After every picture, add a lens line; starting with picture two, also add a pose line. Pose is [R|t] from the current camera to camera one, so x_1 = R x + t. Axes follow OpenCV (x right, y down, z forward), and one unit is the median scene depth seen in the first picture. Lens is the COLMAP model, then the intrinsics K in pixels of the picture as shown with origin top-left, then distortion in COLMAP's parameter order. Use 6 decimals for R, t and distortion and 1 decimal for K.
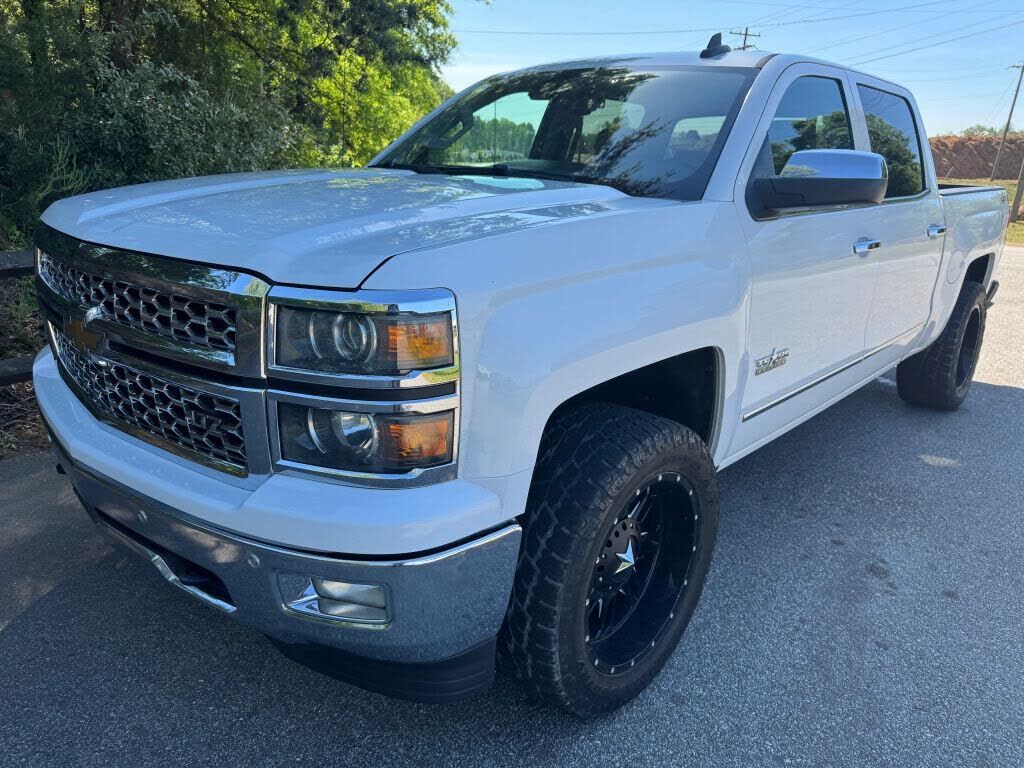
lens RADIAL K [[813.8, 0, 509.0], [0, 813.8, 385.8], [0, 0, 1]] dist [-0.005089, -0.000863]
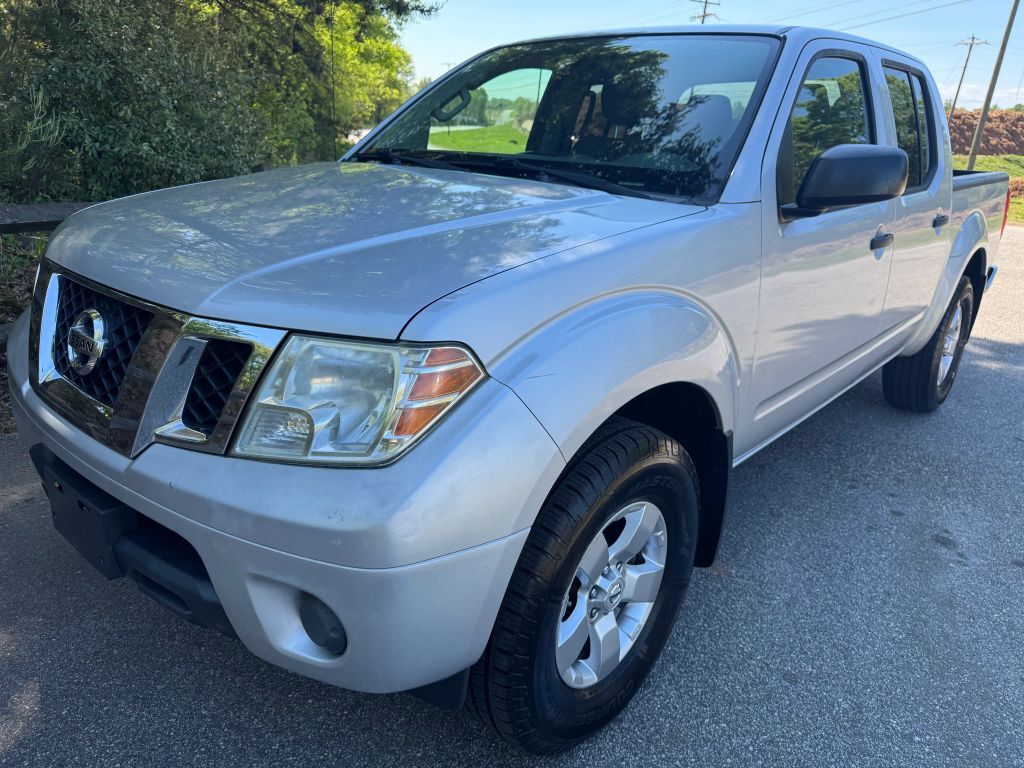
lens RADIAL K [[813.8, 0, 513.3], [0, 813.8, 387.5], [0, 0, 1]] dist [-0.005089, -0.000863]
pose [[0.997480, -0.000122, 0.070941, -0.163996], [-0.002704, 0.999206, 0.039742, 0.001922], [-0.070890, -0.039834, 0.996688, 0.061413]]
